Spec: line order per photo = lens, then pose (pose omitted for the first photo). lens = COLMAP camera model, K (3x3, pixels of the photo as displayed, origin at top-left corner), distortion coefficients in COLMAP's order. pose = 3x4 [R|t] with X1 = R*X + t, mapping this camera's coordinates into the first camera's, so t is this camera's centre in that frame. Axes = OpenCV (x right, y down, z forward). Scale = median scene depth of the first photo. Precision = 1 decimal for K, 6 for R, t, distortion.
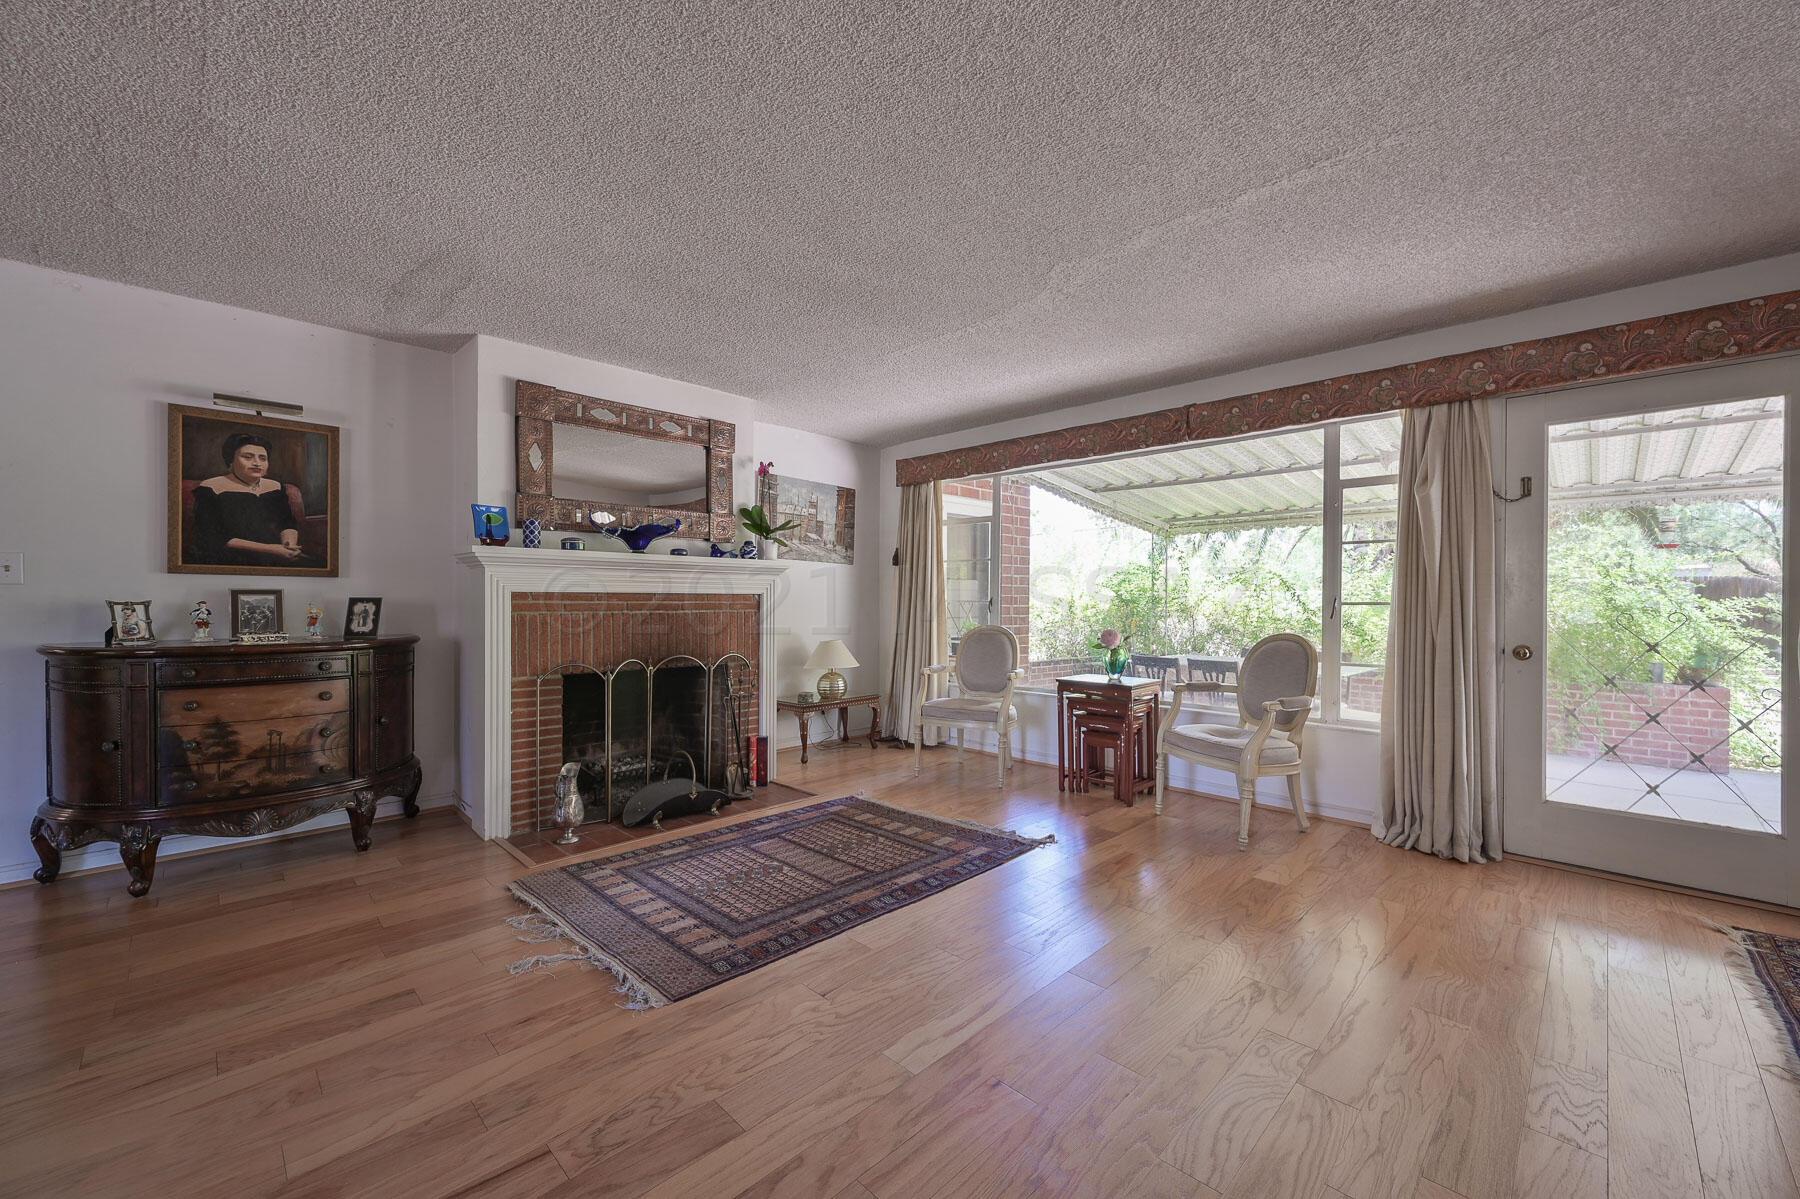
lens RADIAL K [[707.9, 0, 903.4], [0, 707.9, 603.9], [0, 0, 1]] dist [-0.002963, 0.001020]
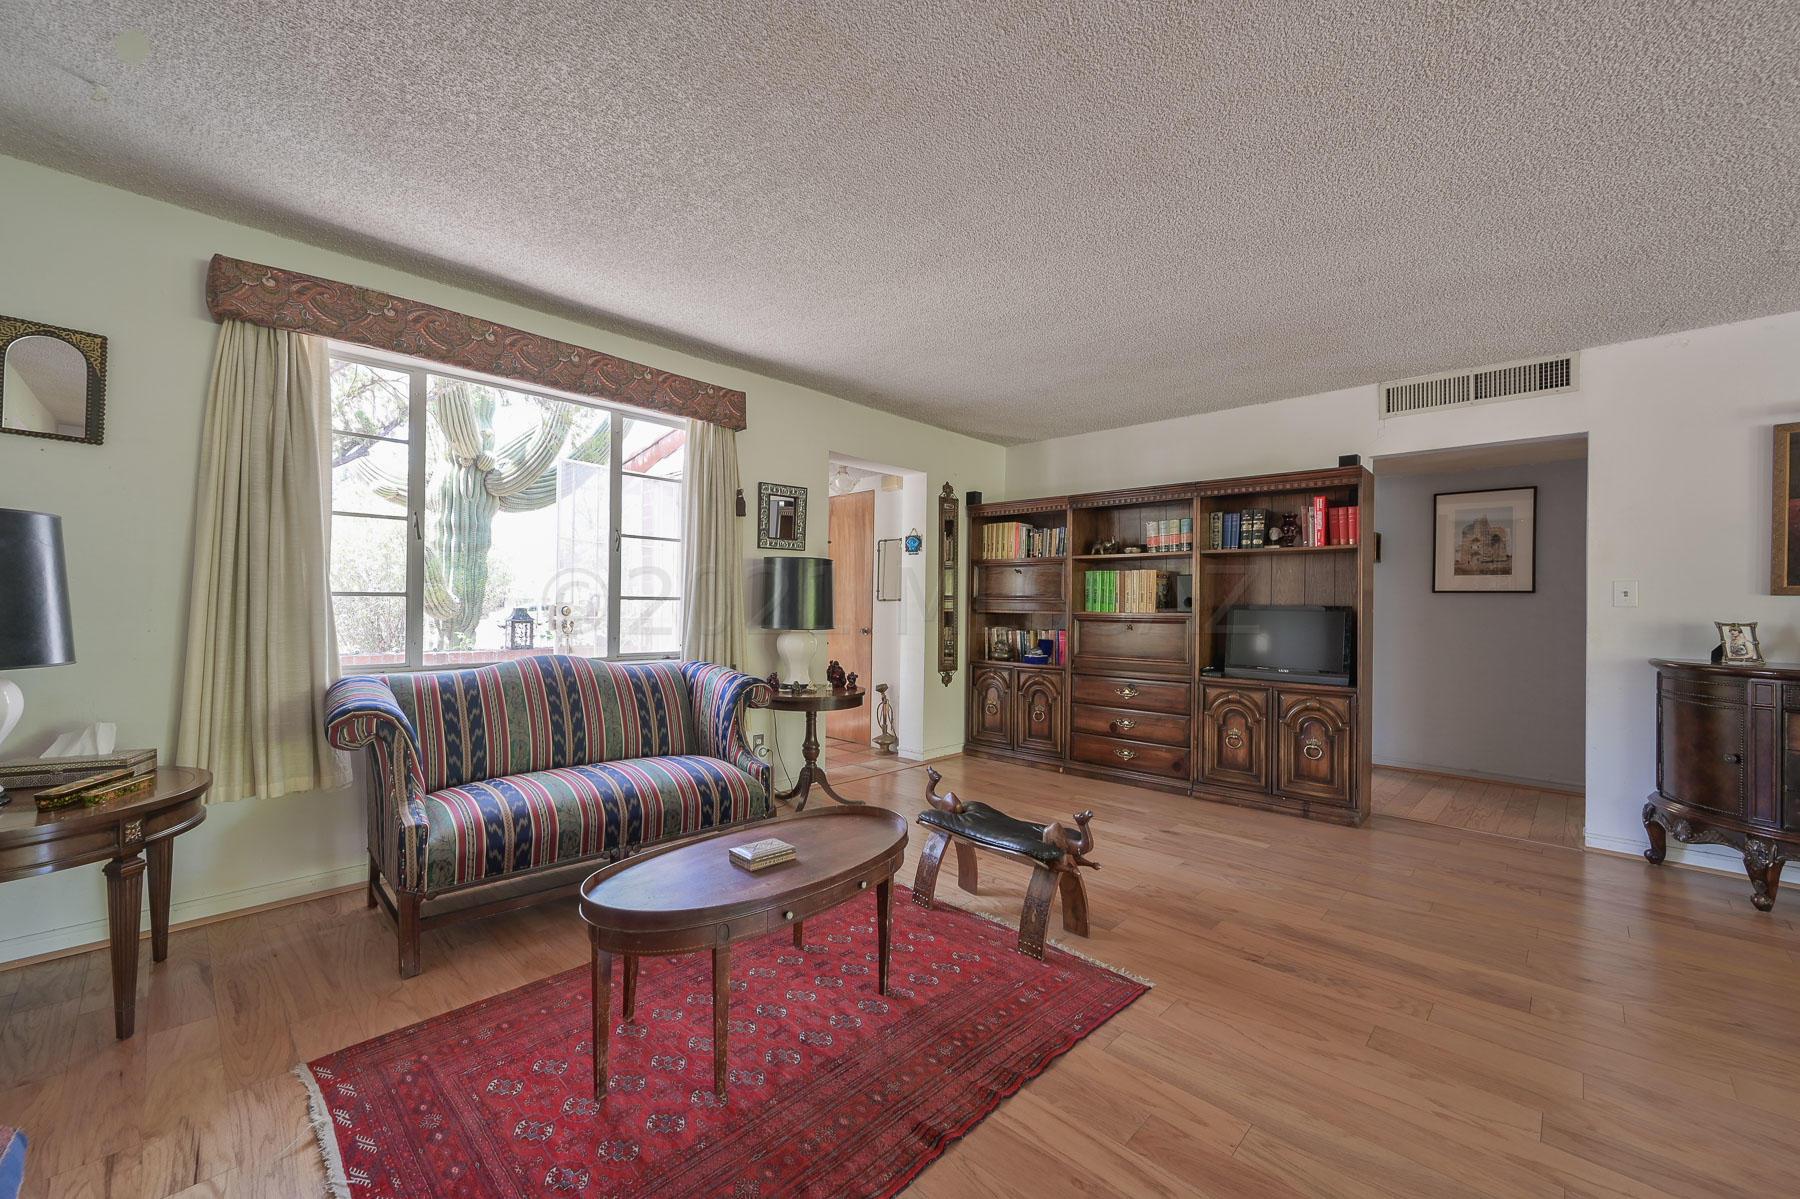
lens RADIAL K [[707.9, 0, 901.0], [0, 707.9, 604.1], [0, 0, 1]] dist [-0.002963, 0.001020]
pose [[0.015990, -0.005534, -0.999857, -0.054665], [-0.018895, 0.999804, -0.005836, -0.001589], [0.999694, 0.018985, 0.015882, -0.211830]]
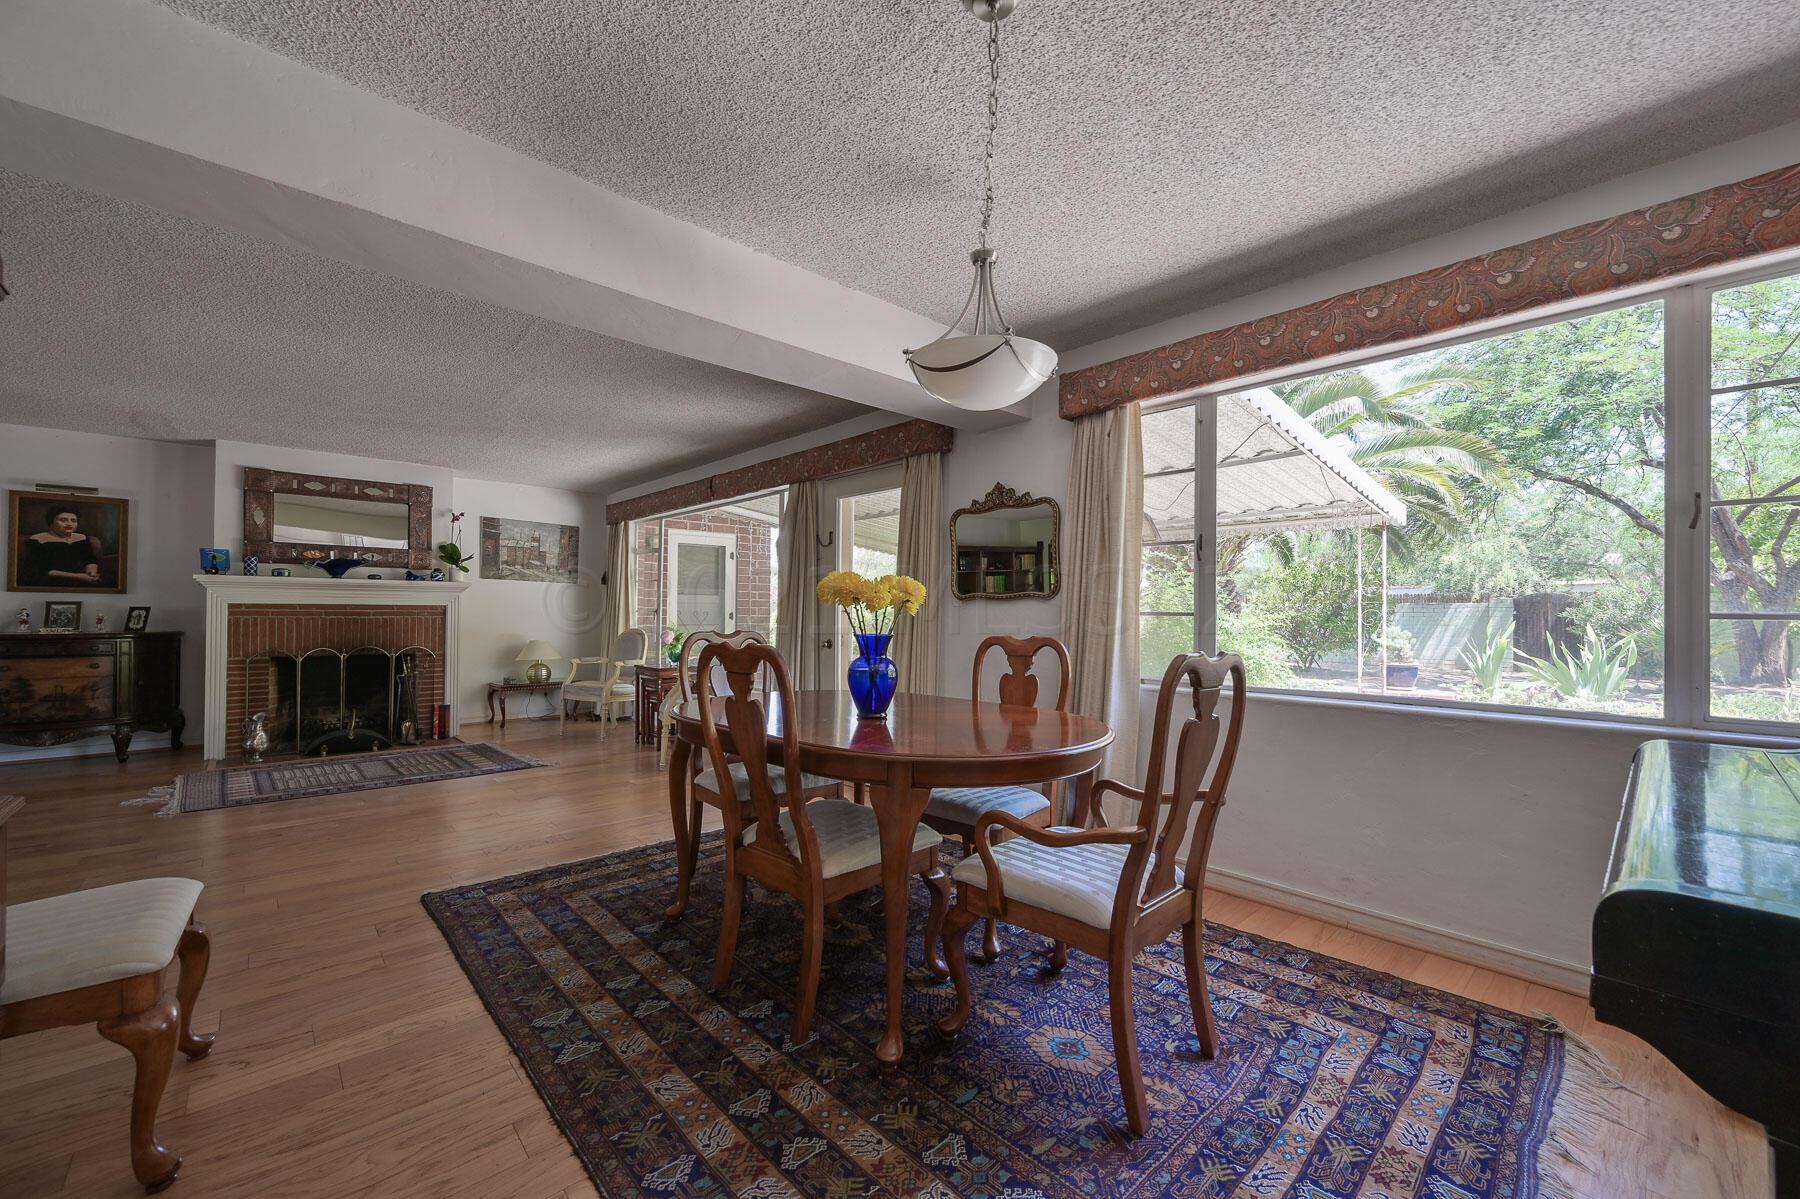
lens RADIAL K [[707.9, 0, 897.5], [0, 707.9, 605.4], [0, 0, 1]] dist [-0.002963, 0.001020]
pose [[0.998851, 0.003226, -0.047818, 0.986405], [-0.003974, 0.999871, -0.015548, 0.005852], [0.047761, 0.015720, 0.998735, -0.489871]]
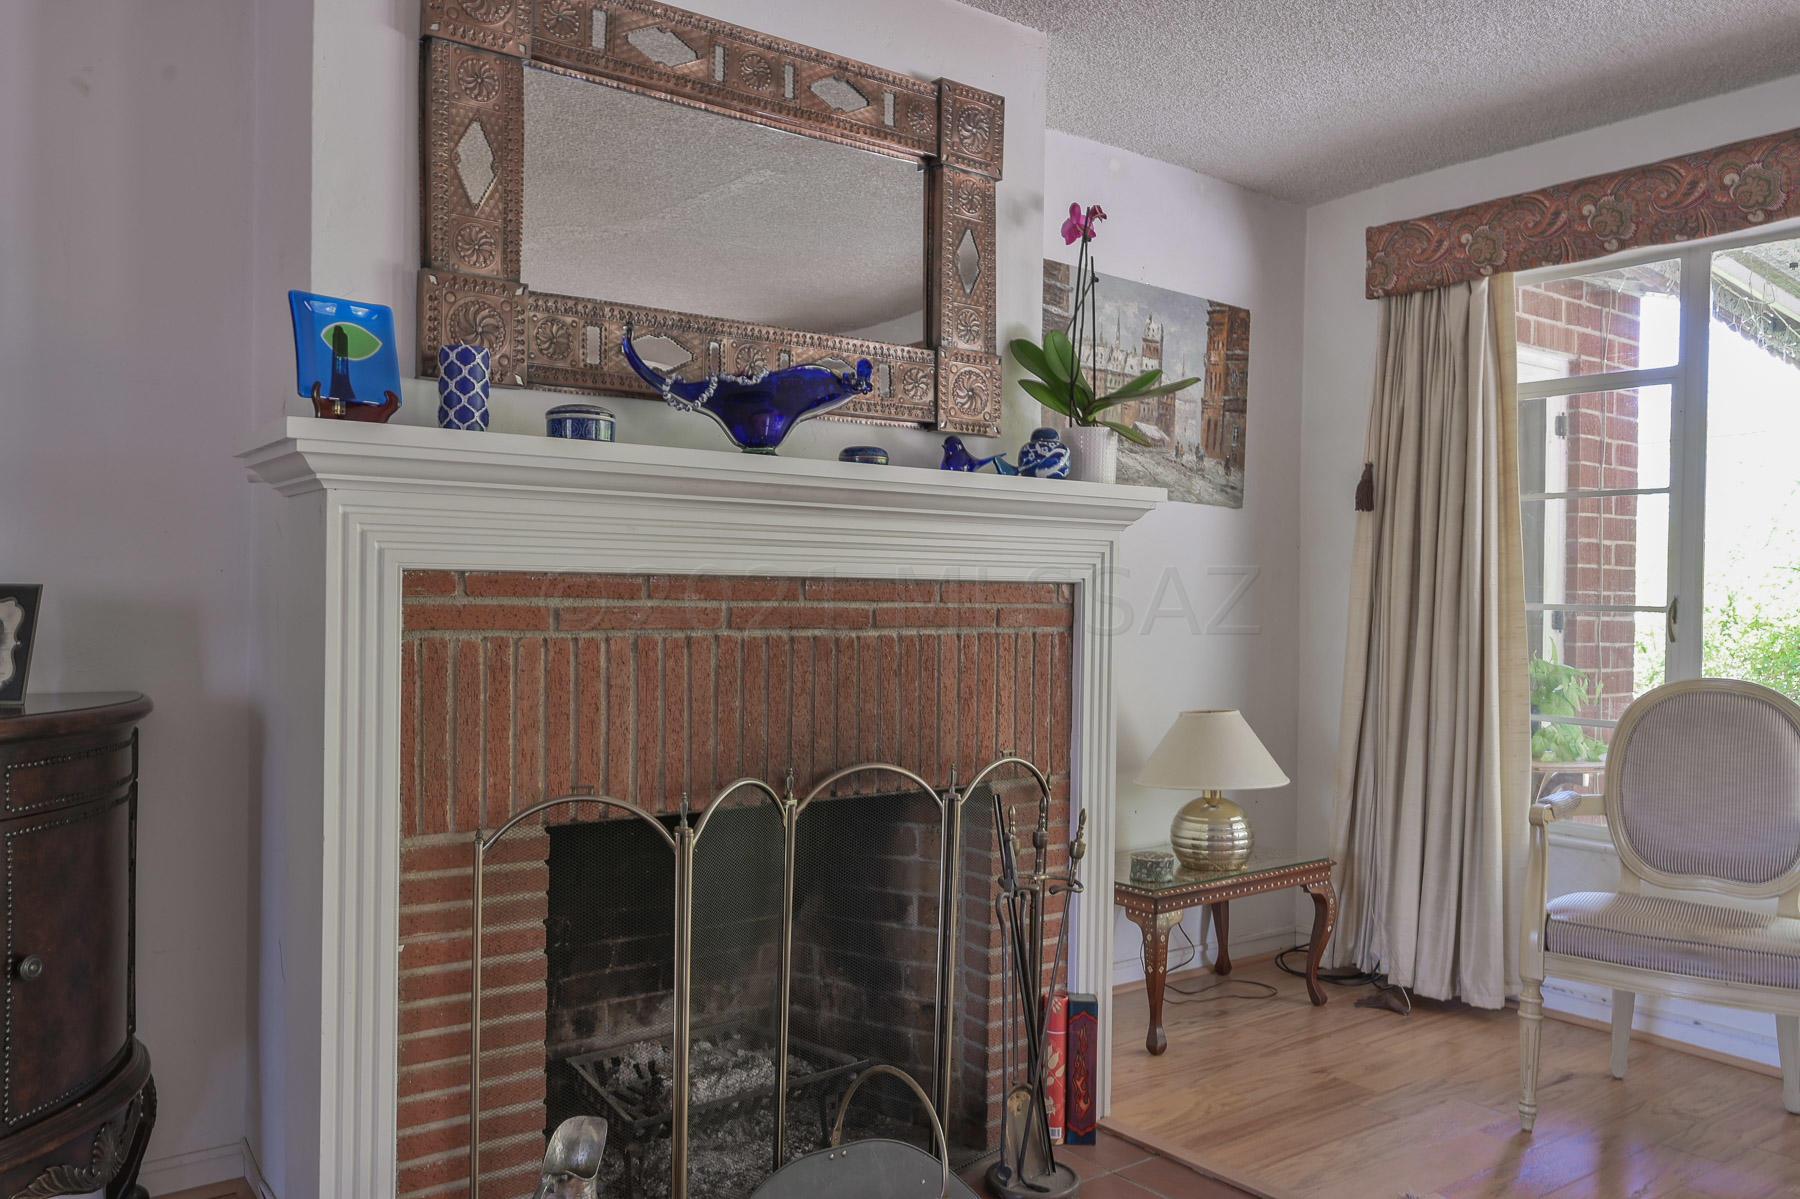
lens RADIAL K [[1363.5, 0, 903.8], [0, 1363.5, 603.2], [0, 0, 1]] dist [-0.012362, 0.012545]
pose [[0.988676, 0.008791, -0.149811, -0.234029], [-0.009172, 0.999956, -0.001853, -0.002387], [0.149788, 0.003206, 0.988713, 0.417271]]
